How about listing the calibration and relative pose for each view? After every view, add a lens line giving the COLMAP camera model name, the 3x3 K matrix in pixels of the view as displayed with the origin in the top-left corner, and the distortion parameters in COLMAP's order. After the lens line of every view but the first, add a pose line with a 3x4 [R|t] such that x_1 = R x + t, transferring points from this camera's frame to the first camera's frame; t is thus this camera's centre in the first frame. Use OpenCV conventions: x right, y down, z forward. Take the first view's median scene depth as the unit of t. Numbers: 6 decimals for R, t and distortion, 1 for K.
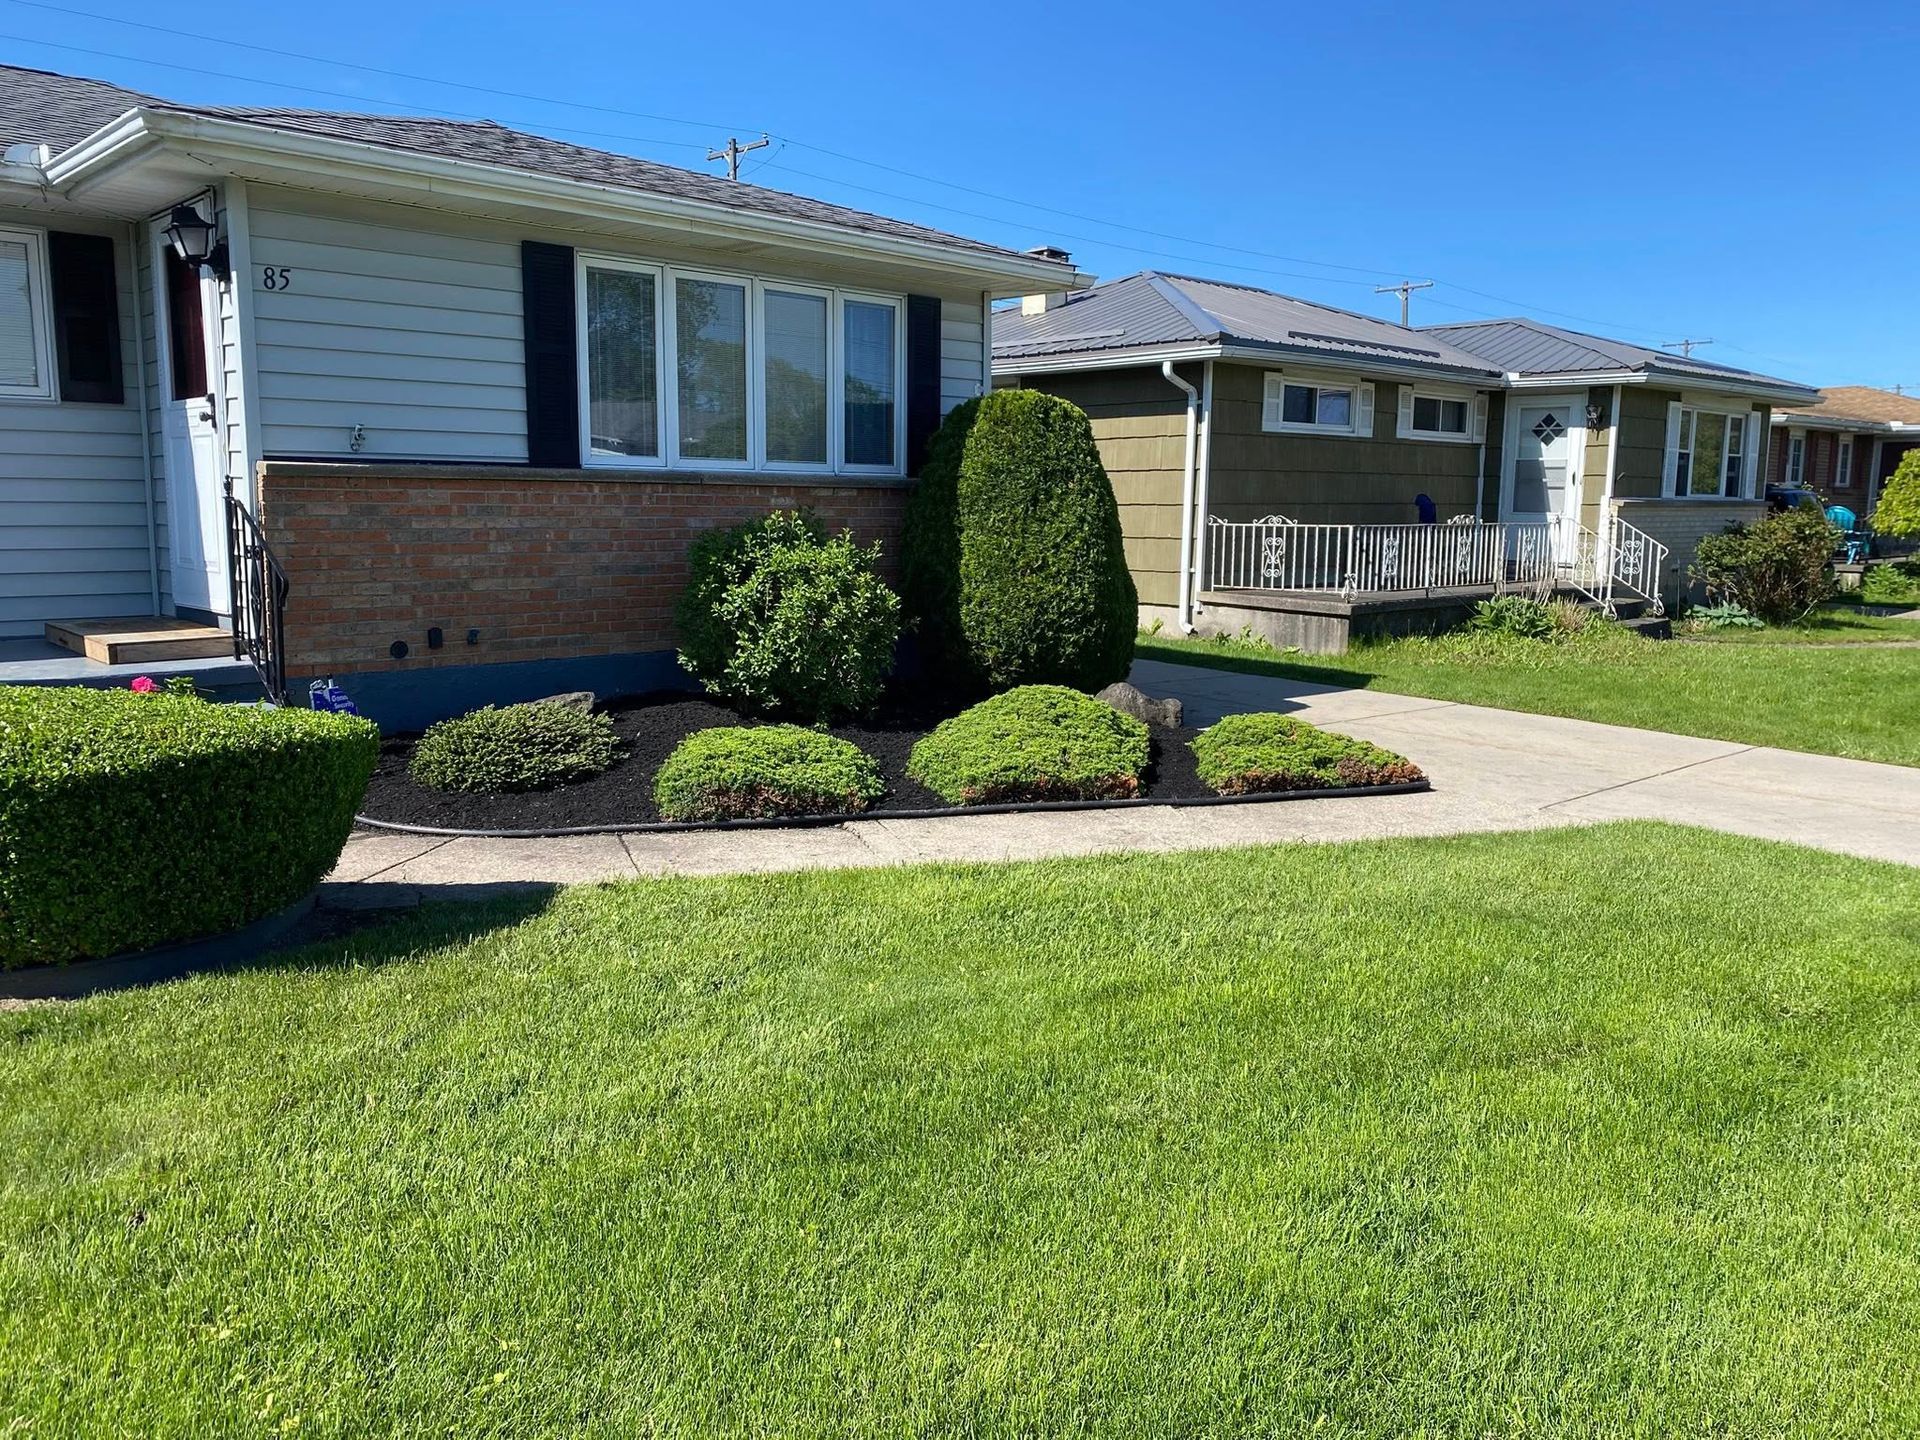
lens RADIAL K [[1440.7, 0, 960.0], [0, 1440.7, 720.0], [0, 0, 1]] dist [0.087493, -0.125455]
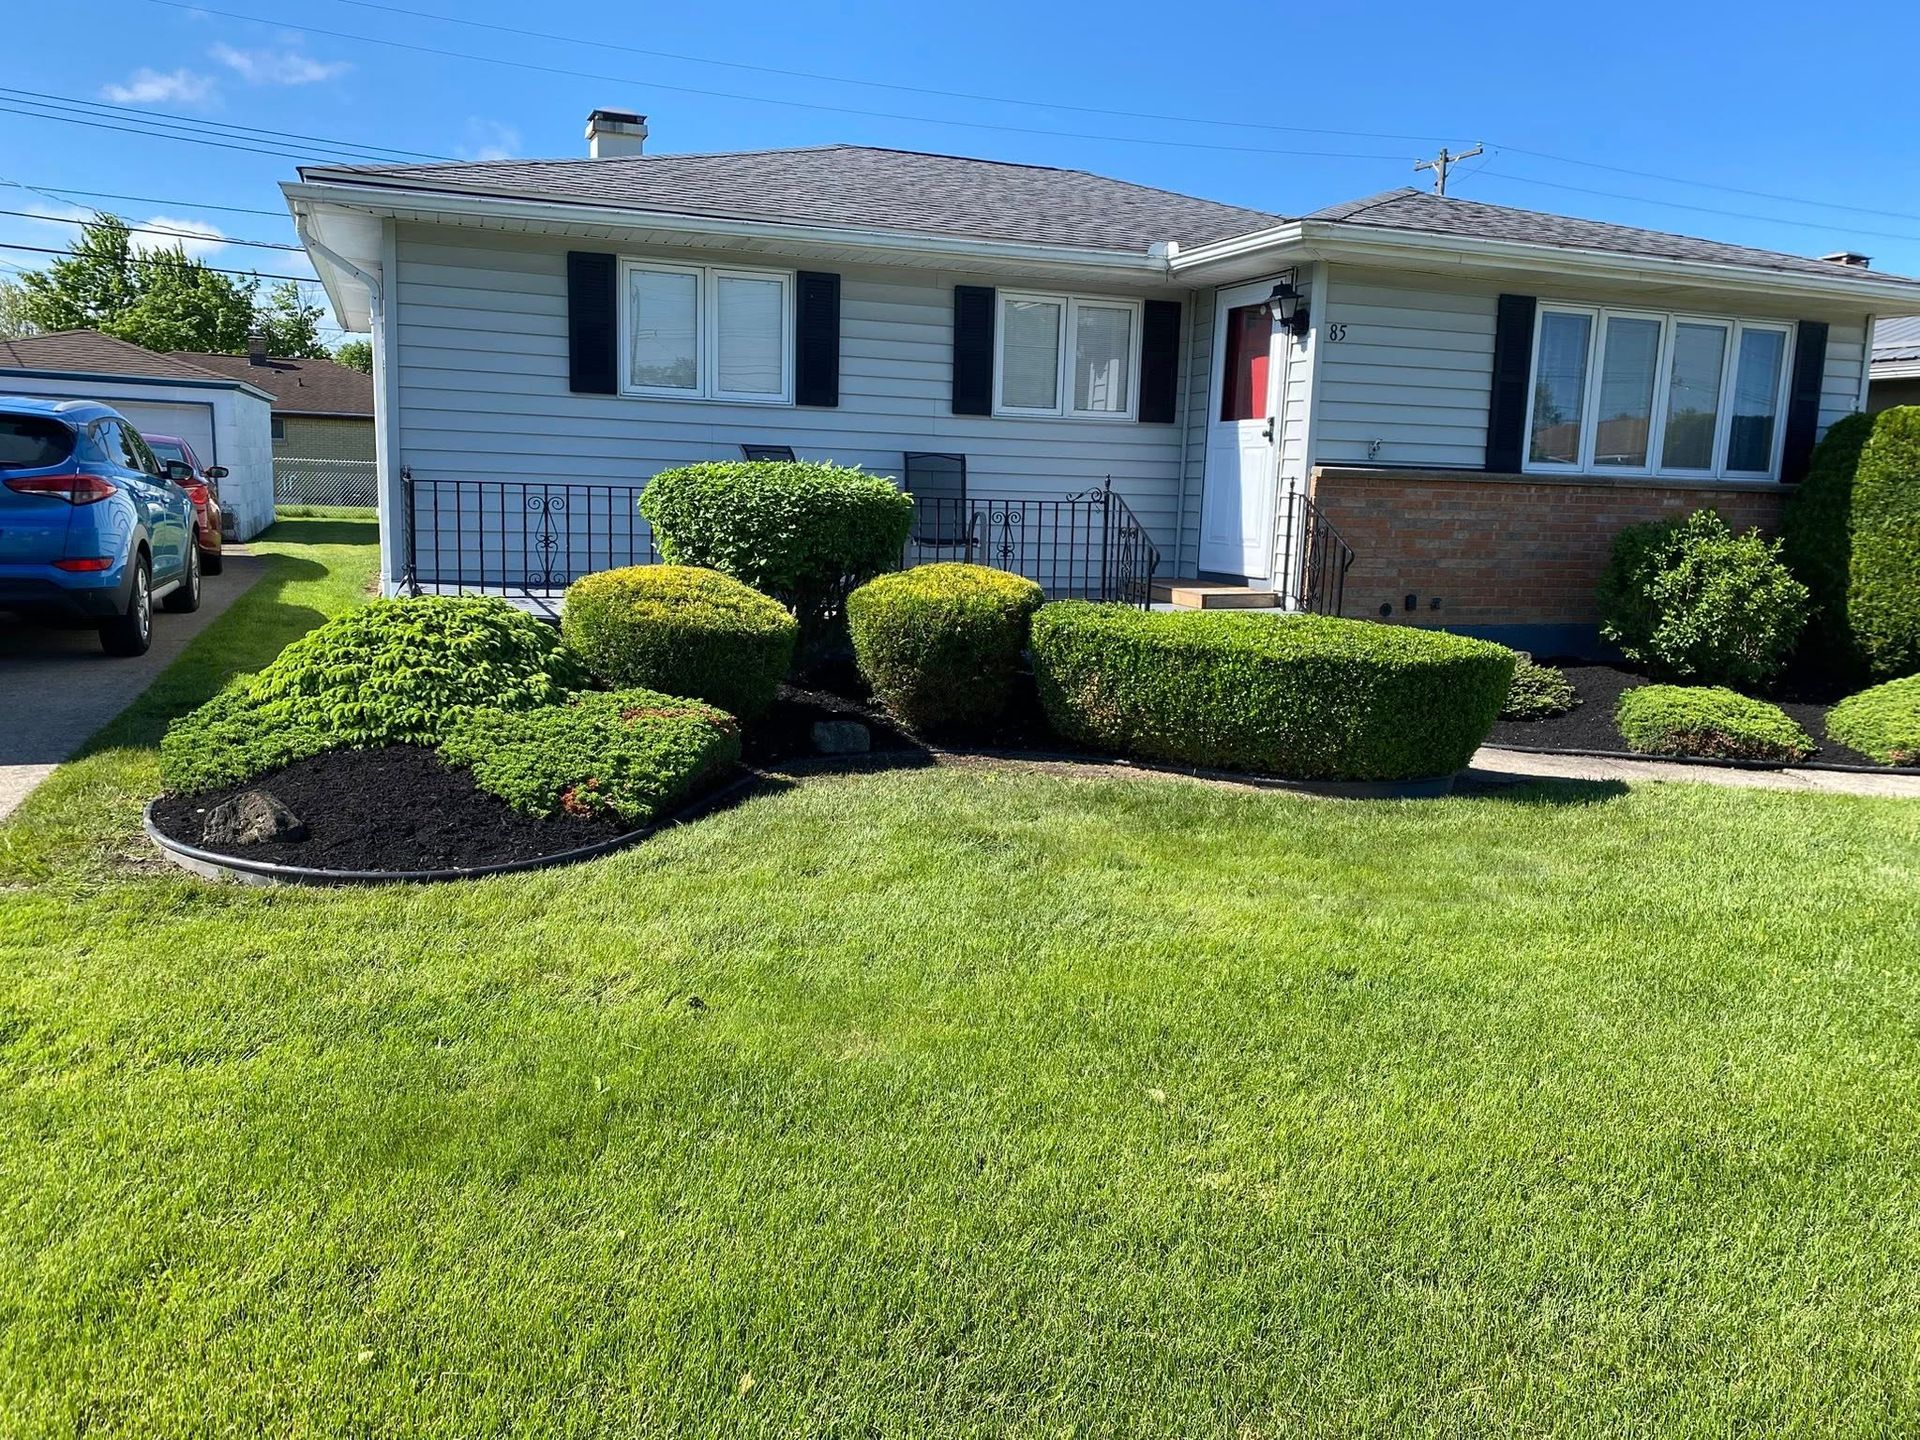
lens RADIAL K [[1417.2, 0, 960.0], [0, 1417.2, 720.0], [0, 0, 1]] dist [-0.005301, 0.004951]
pose [[0.914261, 0.082376, -0.396663, -0.212615], [-0.080748, 0.996517, 0.020835, 0.053323], [0.396998, 0.012981, 0.917728, -0.316014]]
